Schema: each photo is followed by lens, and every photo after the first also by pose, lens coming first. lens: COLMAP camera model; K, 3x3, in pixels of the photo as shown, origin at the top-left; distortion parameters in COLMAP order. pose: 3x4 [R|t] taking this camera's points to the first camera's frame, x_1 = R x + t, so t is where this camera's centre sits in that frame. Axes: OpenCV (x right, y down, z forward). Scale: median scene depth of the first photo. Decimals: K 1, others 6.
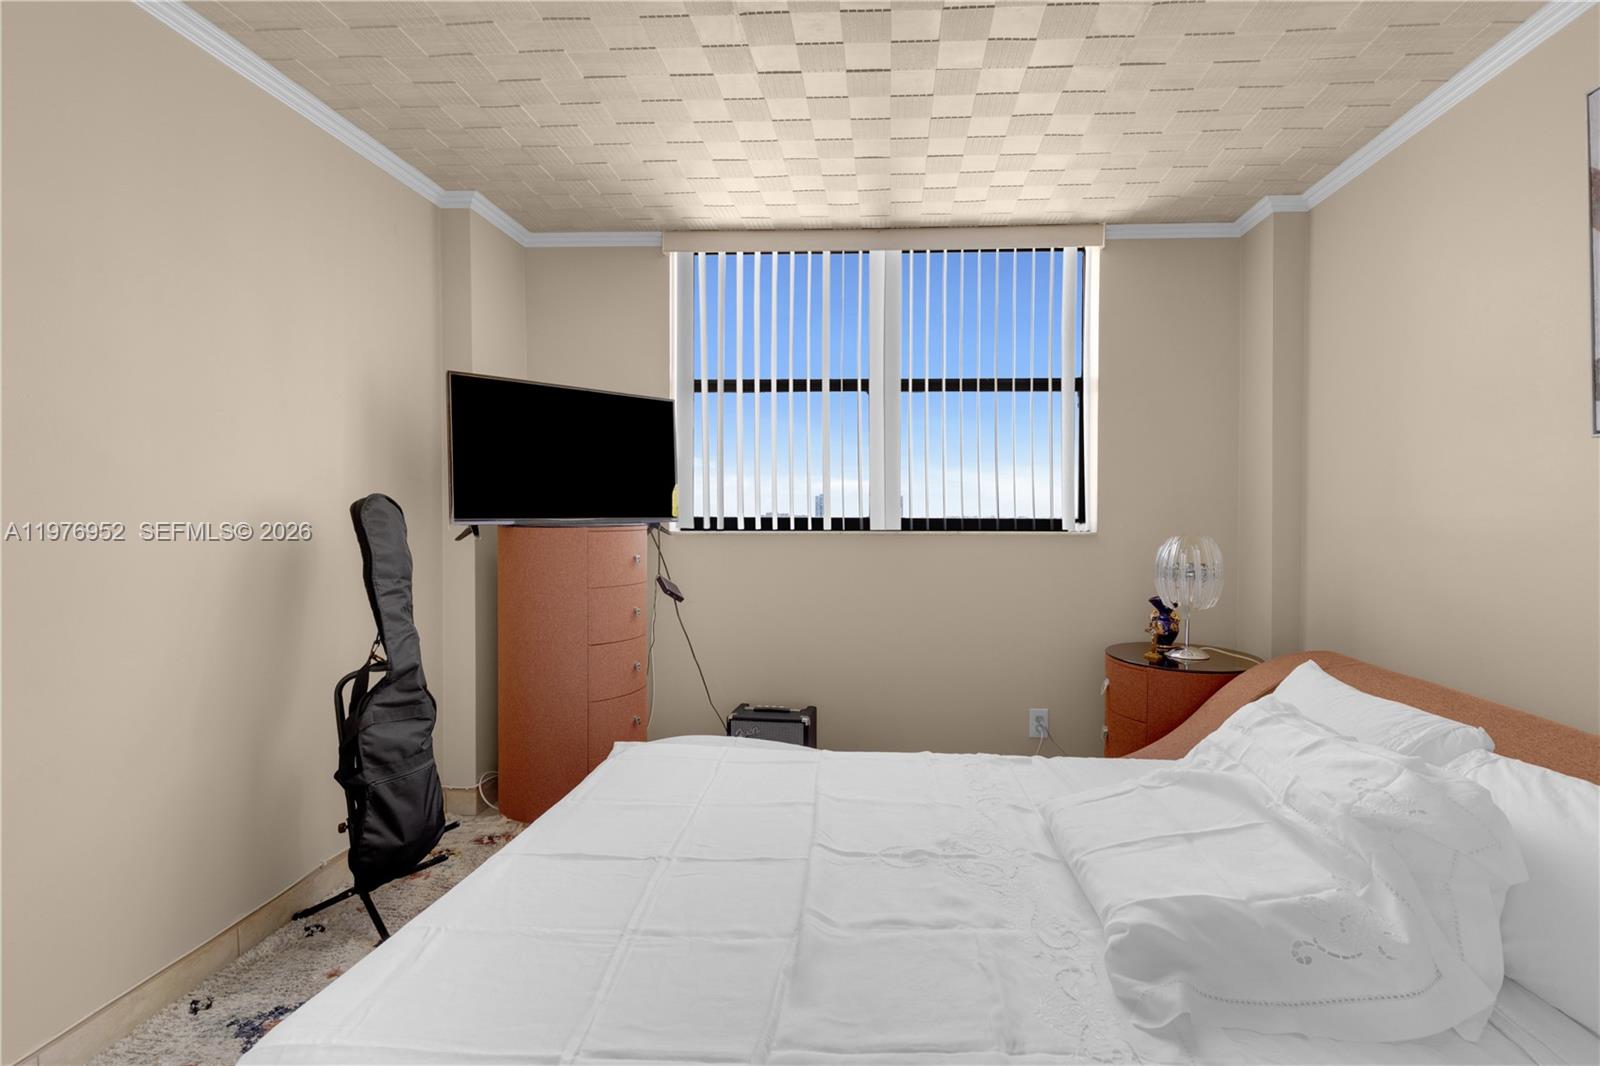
lens RADIAL K [[769.8, 0, 803.9], [0, 769.8, 544.6], [0, 0, 1]] dist [0.014175, -0.009419]
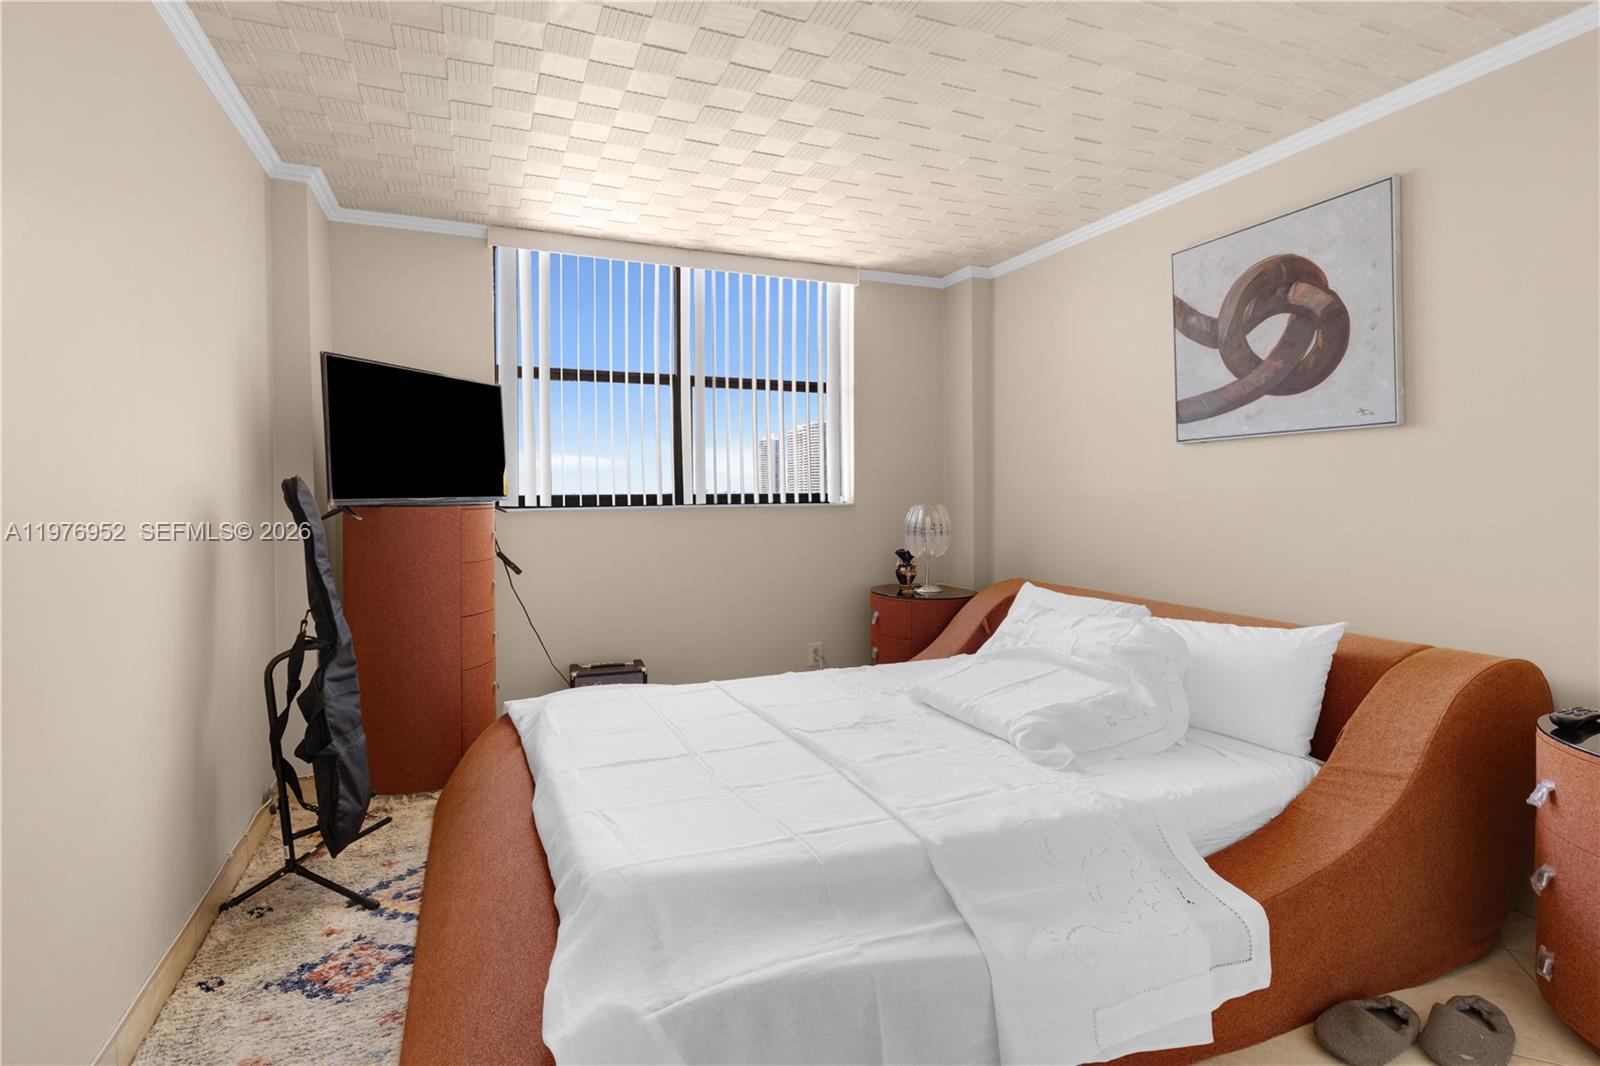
lens RADIAL K [[723.2, 0, 802.6], [0, 723.2, 527.7], [0, 0, 1]] dist [0.005210, 0.000294]
pose [[0.911962, -0.031417, 0.409070, -0.292408], [0.026385, 0.999491, 0.017940, 0.002175], [-0.409425, -0.005568, 0.912327, -0.116979]]
